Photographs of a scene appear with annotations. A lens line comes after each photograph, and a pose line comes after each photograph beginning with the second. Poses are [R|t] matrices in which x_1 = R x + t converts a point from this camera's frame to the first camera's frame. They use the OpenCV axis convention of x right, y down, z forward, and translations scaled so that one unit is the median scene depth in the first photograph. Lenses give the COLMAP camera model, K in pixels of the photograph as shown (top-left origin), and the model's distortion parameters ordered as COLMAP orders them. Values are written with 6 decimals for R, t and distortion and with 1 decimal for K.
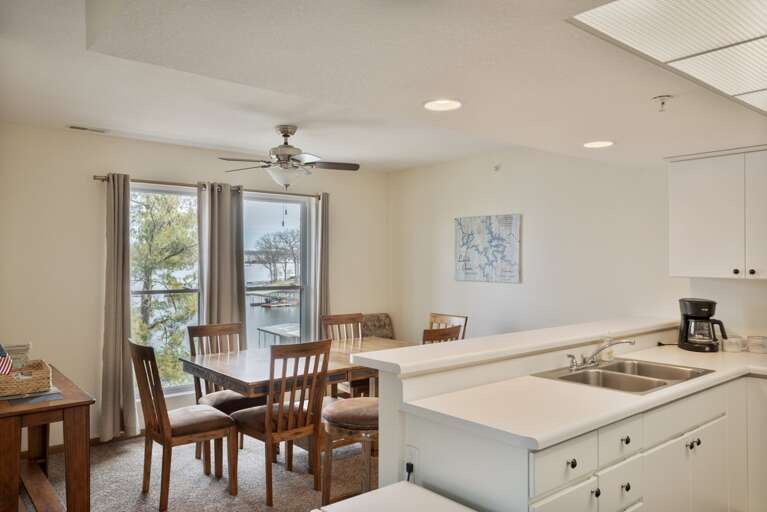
lens RADIAL K [[580.0, 0, 383.5], [0, 580.0, 256.0], [0, 0, 1]] dist [0.046784, -0.000536]
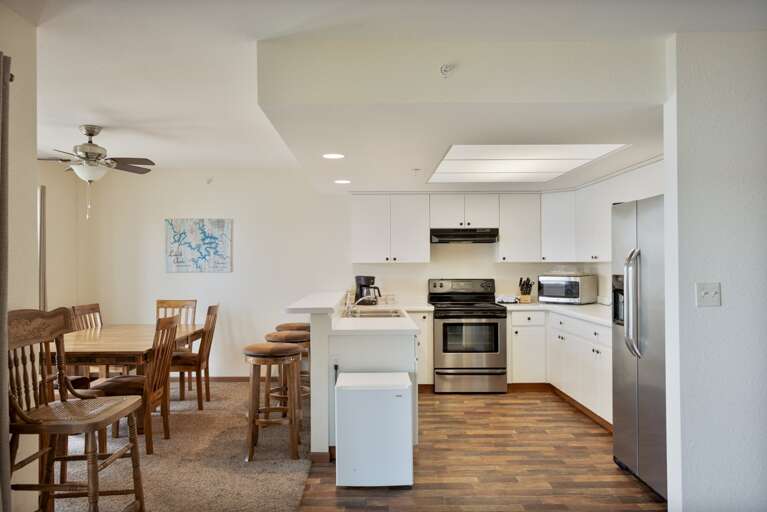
lens RADIAL K [[580.0, 0, 383.5], [0, 580.0, 256.0], [0, 0, 1]] dist [0.046784, -0.000536]
pose [[0.640053, 0.007981, 0.768289, -0.542838], [0.002311, 0.999922, -0.012312, 0.027049], [-0.768327, 0.009656, 0.639984, -0.093814]]
